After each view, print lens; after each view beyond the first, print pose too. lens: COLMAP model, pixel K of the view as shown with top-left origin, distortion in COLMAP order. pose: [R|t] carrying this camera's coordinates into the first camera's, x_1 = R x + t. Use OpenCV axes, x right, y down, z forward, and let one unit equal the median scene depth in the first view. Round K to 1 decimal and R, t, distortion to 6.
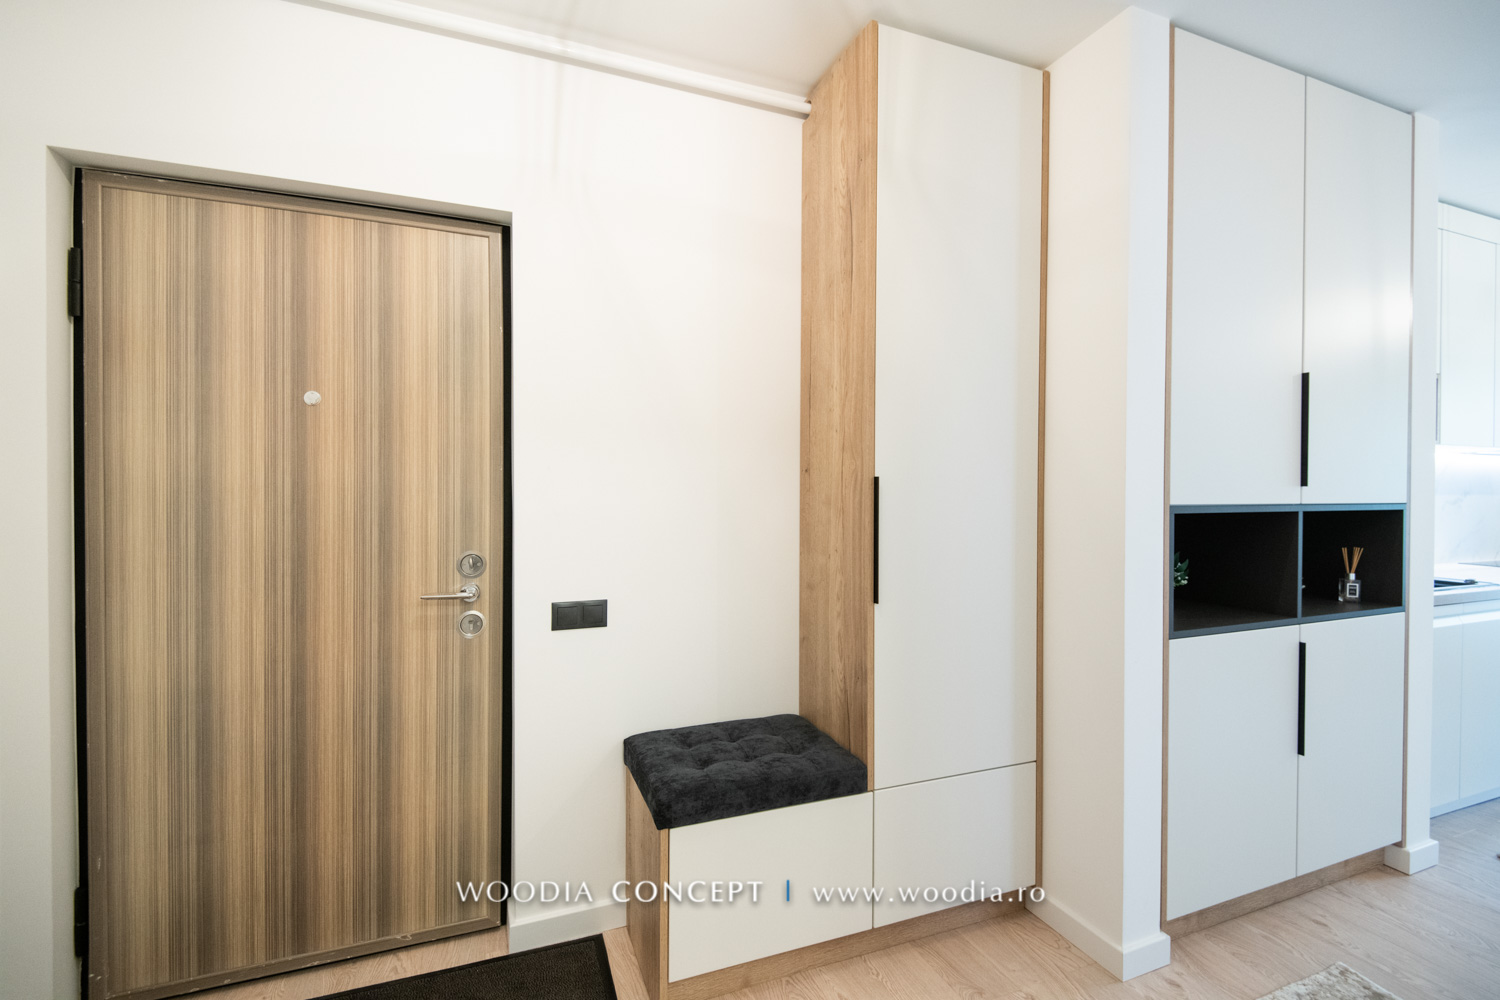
lens RADIAL K [[657.4, 0, 758.8], [0, 657.4, 496.7], [0, 0, 1]] dist [0.001645, -0.000089]
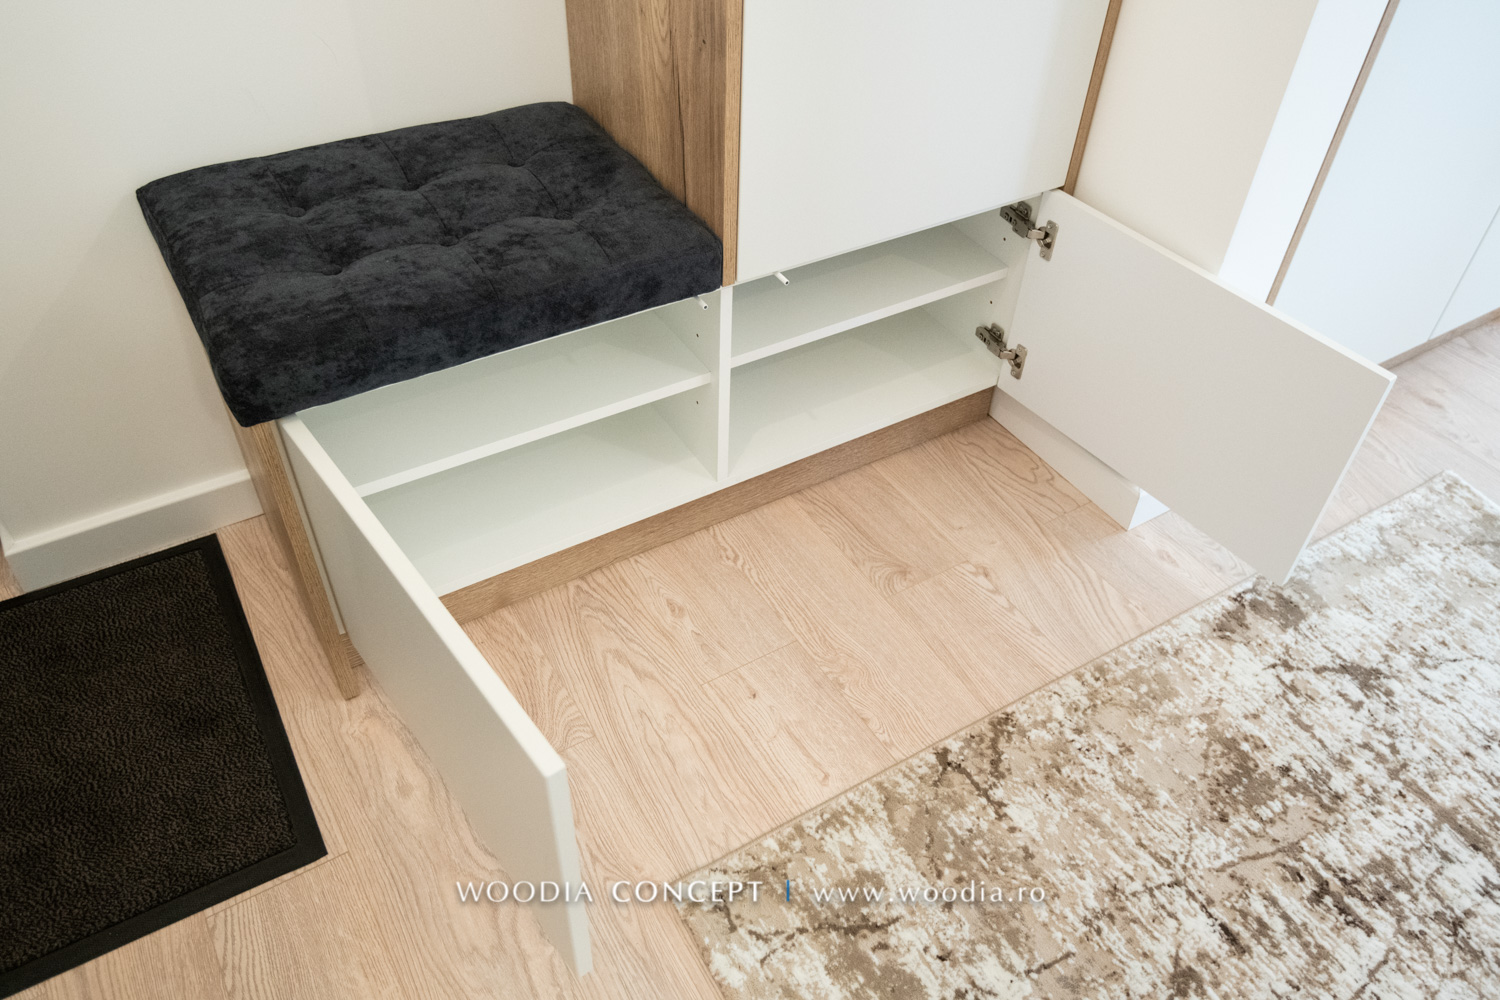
lens RADIAL K [[1109.9, 0, 783.3], [0, 1109.9, 480.7], [0, 0, 1]] dist [0.037536, -0.035338]
pose [[0.981371, -0.089064, 0.170233, 0.058447], [-0.050141, 0.736620, 0.674445, 0.012589], [-0.185466, -0.670417, 0.718432, 0.318873]]
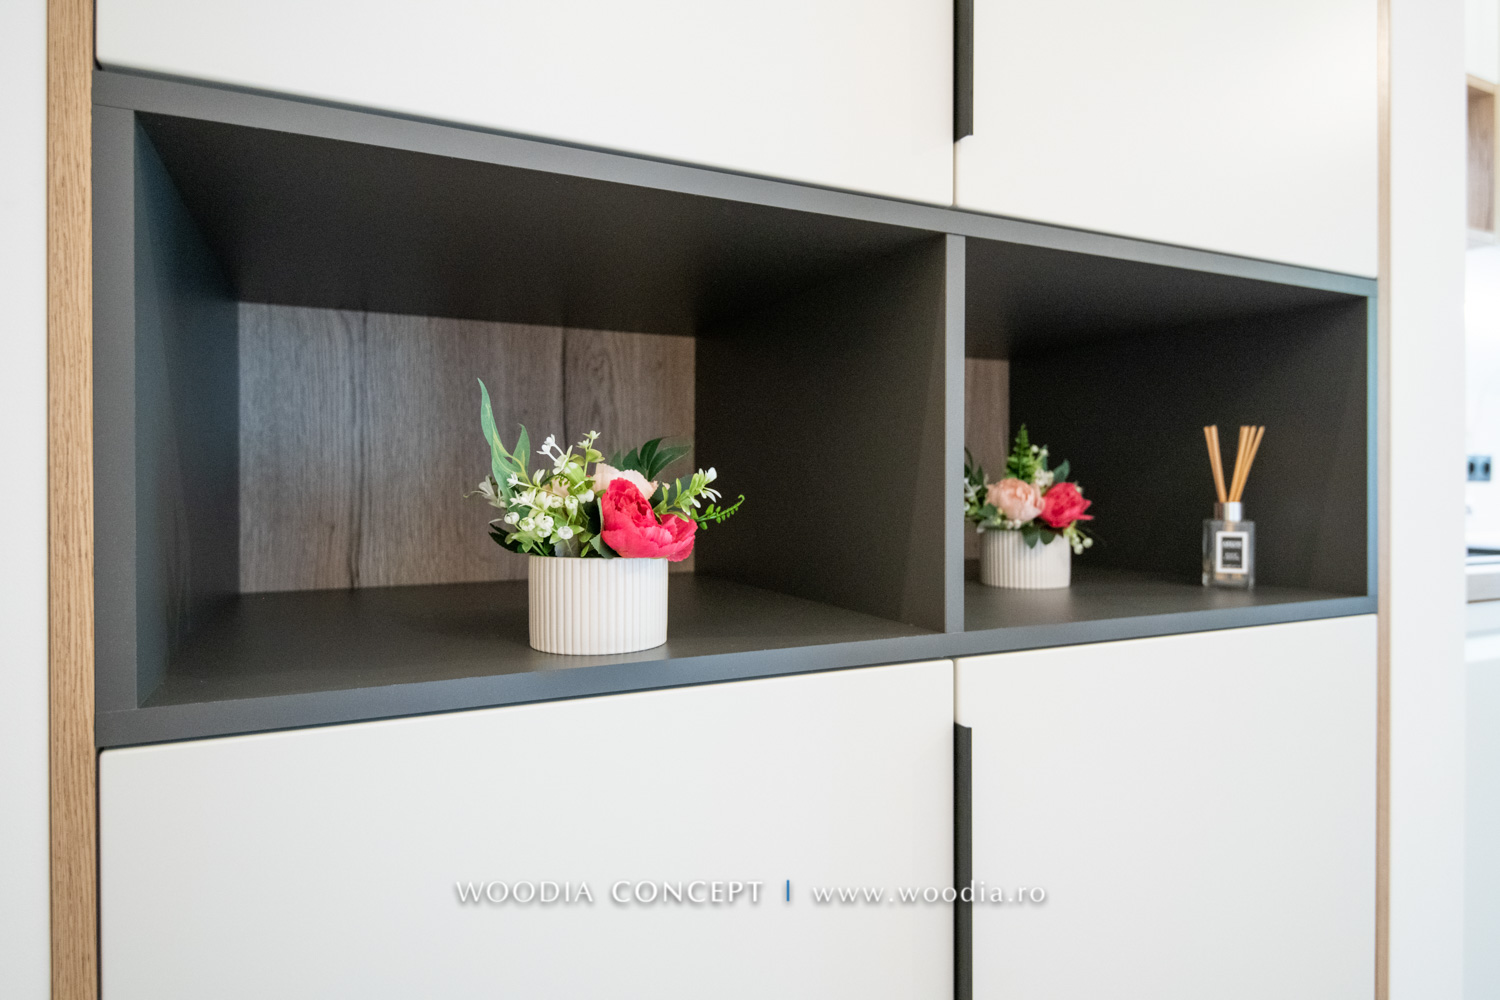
lens RADIAL K [[874.9, 0, 750.0], [0, 874.9, 500.0], [0, 0, 1]] dist [-0.001023, -0.000361]
pose [[0.998399, -0.005606, 0.056277, 0.786770], [0.005690, 0.999983, -0.001336, 0.142396], [-0.056268, 0.001654, 0.998414, 0.712311]]
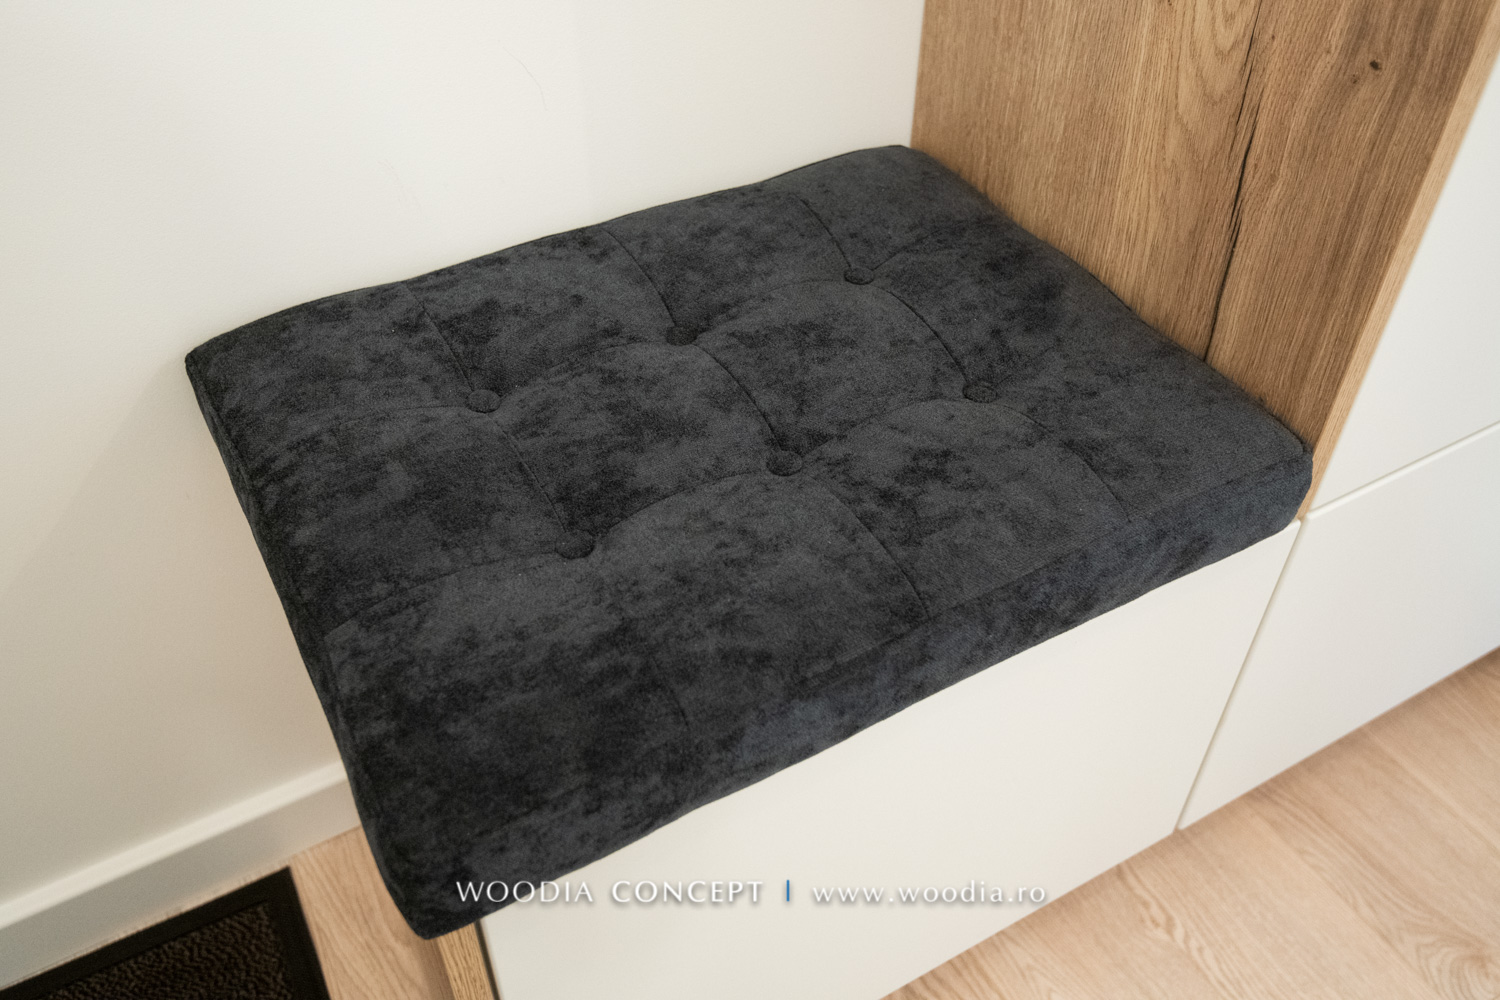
lens RADIAL K [[1280.5, 0, 751.4], [0, 1280.5, 446.2], [0, 0, 1]] dist [0.028084, -0.015636]
pose [[0.991138, -0.086530, 0.100783, -0.067573], [-0.001433, 0.751712, 0.659490, 0.115211], [-0.132826, -0.653791, 0.744926, 0.669938]]
